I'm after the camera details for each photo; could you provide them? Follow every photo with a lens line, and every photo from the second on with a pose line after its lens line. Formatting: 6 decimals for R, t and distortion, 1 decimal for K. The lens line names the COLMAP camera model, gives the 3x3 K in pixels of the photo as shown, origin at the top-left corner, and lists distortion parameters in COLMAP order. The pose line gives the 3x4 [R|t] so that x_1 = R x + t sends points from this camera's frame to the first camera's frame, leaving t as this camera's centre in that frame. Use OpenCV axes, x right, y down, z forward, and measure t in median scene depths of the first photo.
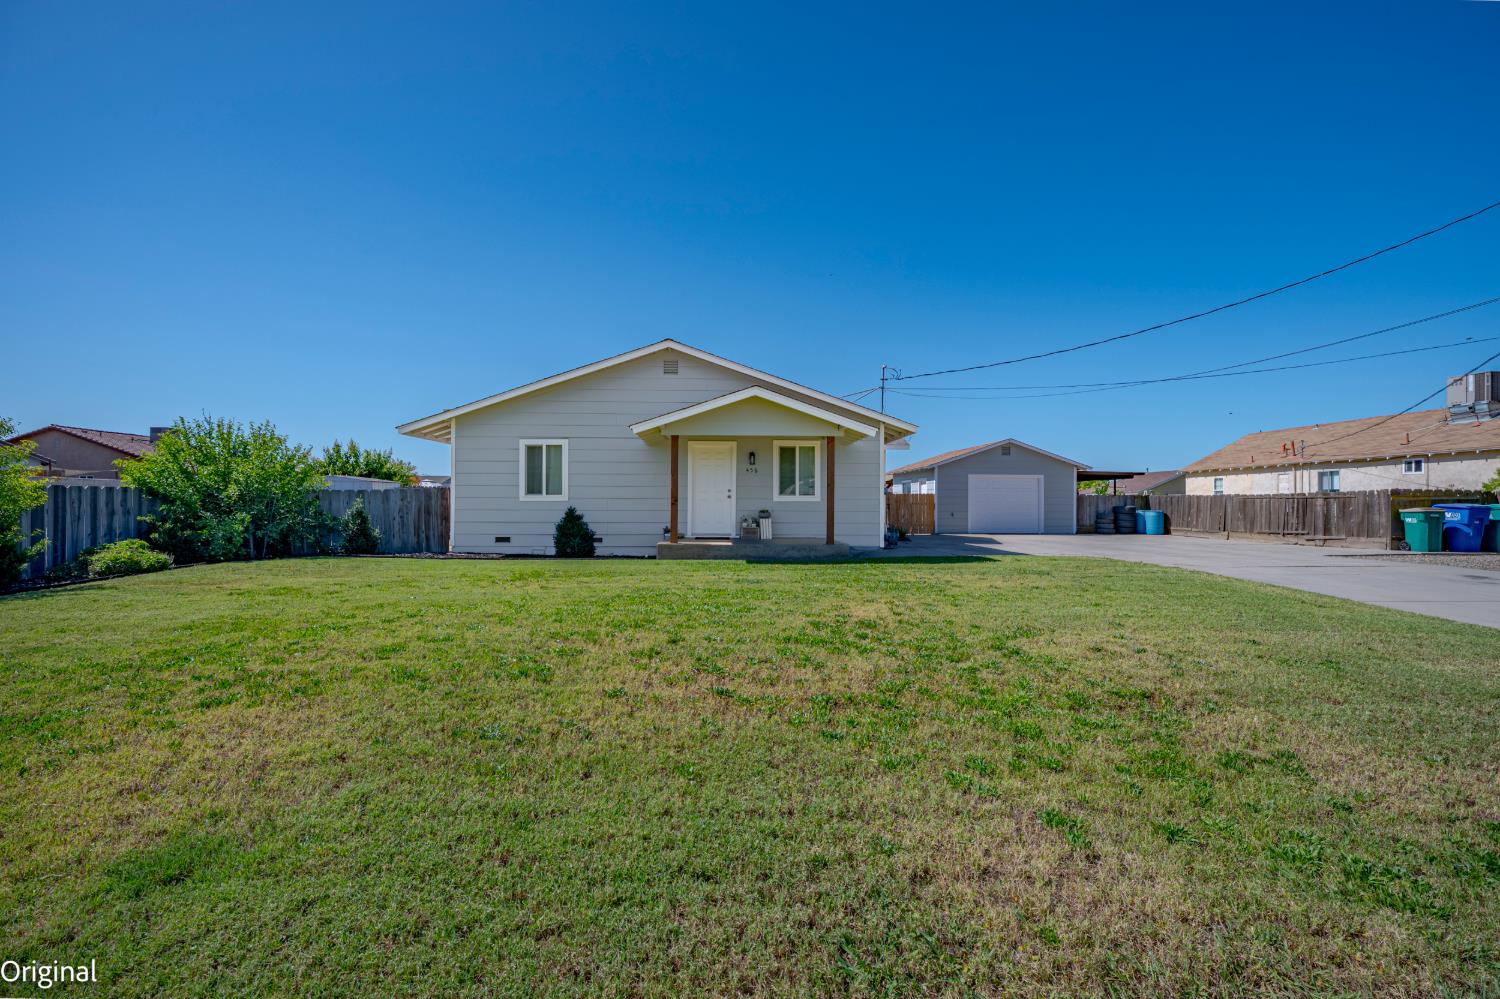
lens RADIAL K [[603.2, 0, 750.0], [0, 603.2, 499.5], [0, 0, 1]] dist [-0.020254, -0.000089]
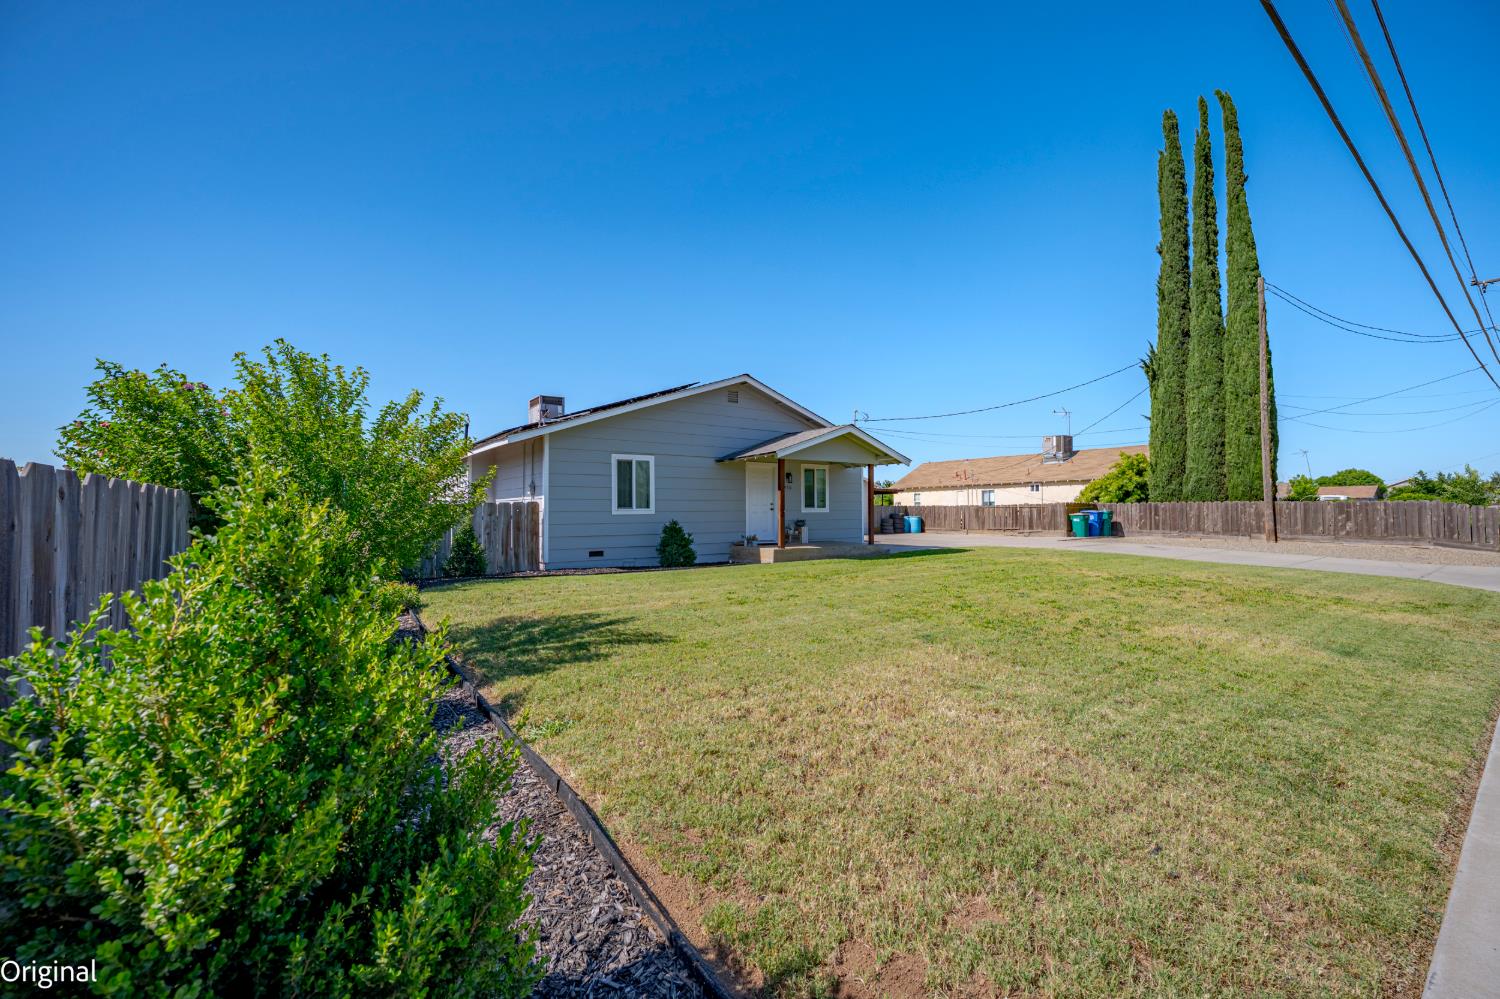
lens RADIAL K [[603.2, 0, 750.0], [0, 603.2, 499.5], [0, 0, 1]] dist [-0.020254, -0.000089]
pose [[0.832414, 0.002766, 0.554148, -0.462410], [0.005673, 0.999893, -0.013512, -0.005001], [-0.554125, 0.014391, 0.832309, 0.016124]]
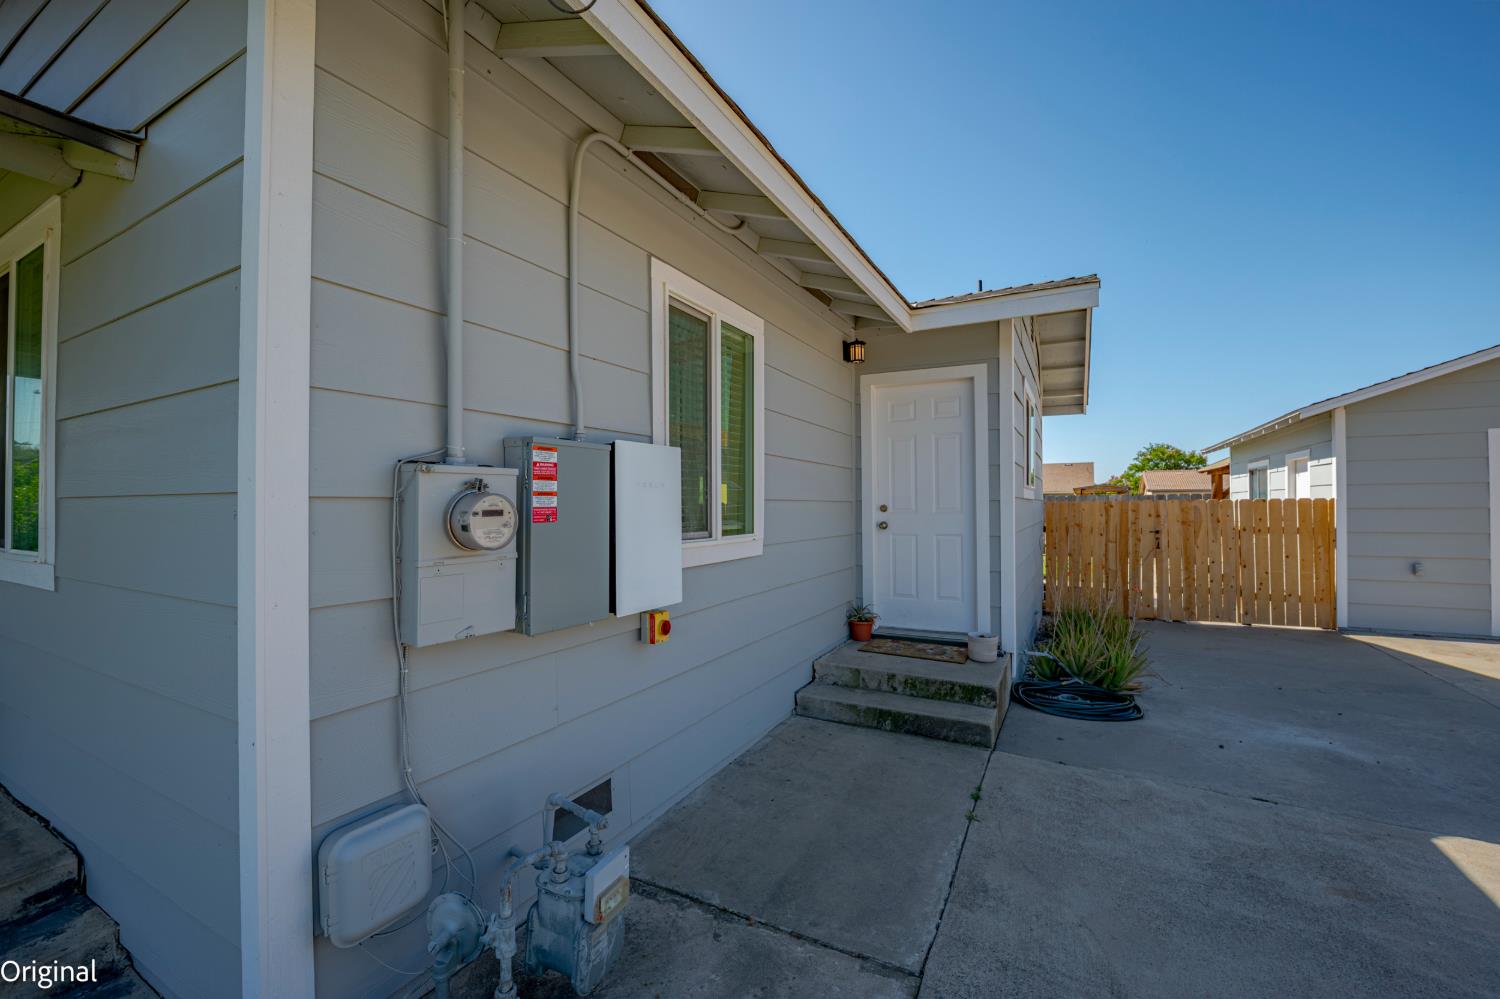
lens RADIAL K [[619.4, 0, 750.0], [0, 619.4, 499.5], [0, 0, 1]] dist [-0.011896, -0.000155]
pose [[0.860009, -0.010318, -0.510175, 0.218035], [0.009391, 0.999946, -0.004392, -0.011378], [0.510193, -0.001014, 0.860059, 0.603316]]
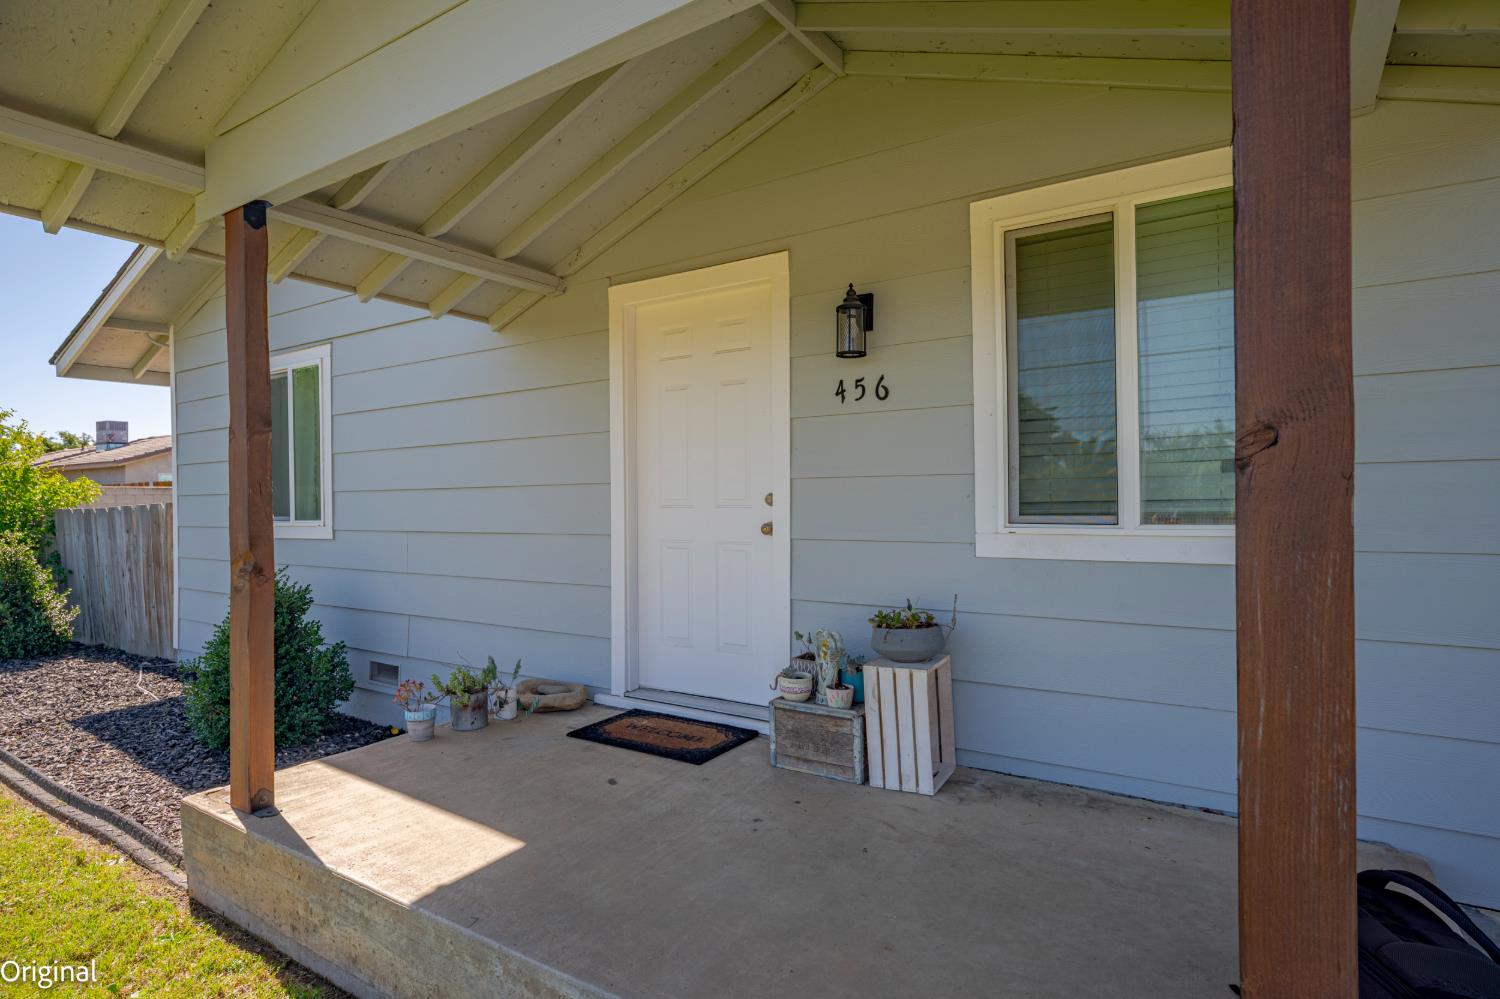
lens RADIAL K [[805.7, 0, 750.0], [0, 805.7, 499.5], [0, 0, 1]] dist [0.003116, 0.002299]
pose [[0.800282, -0.013104, -0.599481, 0.077983], [0.016017, 0.999872, -0.000475, -0.009379], [0.599410, -0.009222, 0.800389, 0.487554]]
